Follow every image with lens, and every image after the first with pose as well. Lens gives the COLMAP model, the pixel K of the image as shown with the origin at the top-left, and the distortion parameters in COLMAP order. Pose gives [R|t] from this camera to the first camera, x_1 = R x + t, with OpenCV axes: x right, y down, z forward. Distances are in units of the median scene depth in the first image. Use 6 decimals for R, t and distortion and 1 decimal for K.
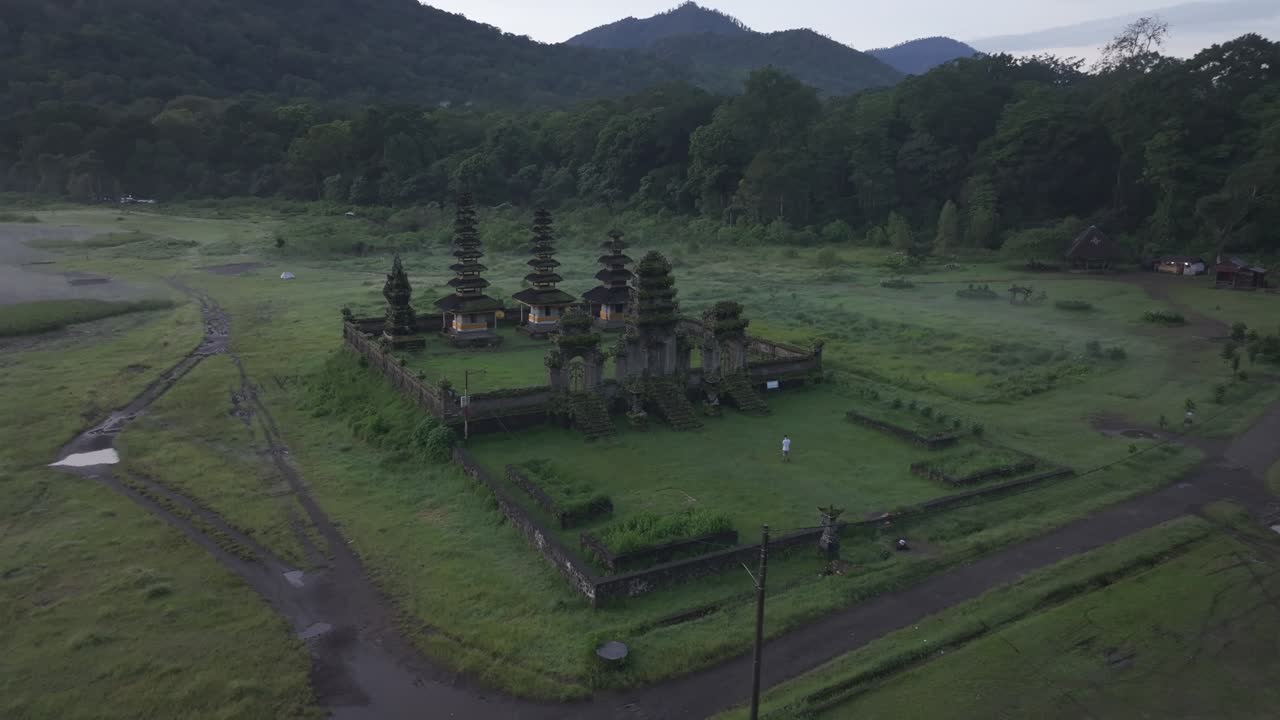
lens RADIAL K [[880.9, 0, 640.0], [0, 880.9, 360.0], [0, 0, 1]] dist [-0.082214, -0.000118]
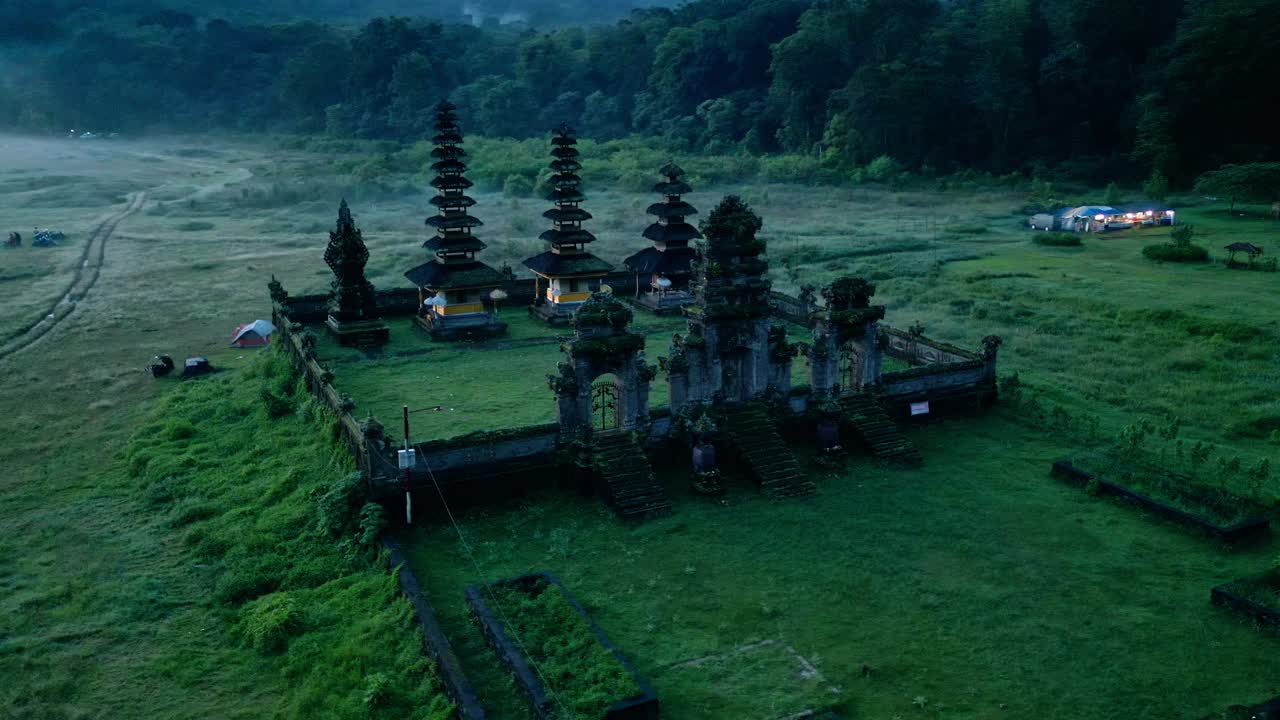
lens RADIAL K [[1018.6, 0, 723.5], [0, 1018.6, 361.5], [0, 0, 1]] dist [0.006975, 0.002416]
pose [[0.999882, -0.005577, 0.014342, -0.000053], [0.005040, 0.999297, 0.037146, -0.026319], [-0.014539, -0.037069, 0.999207, 0.214906]]
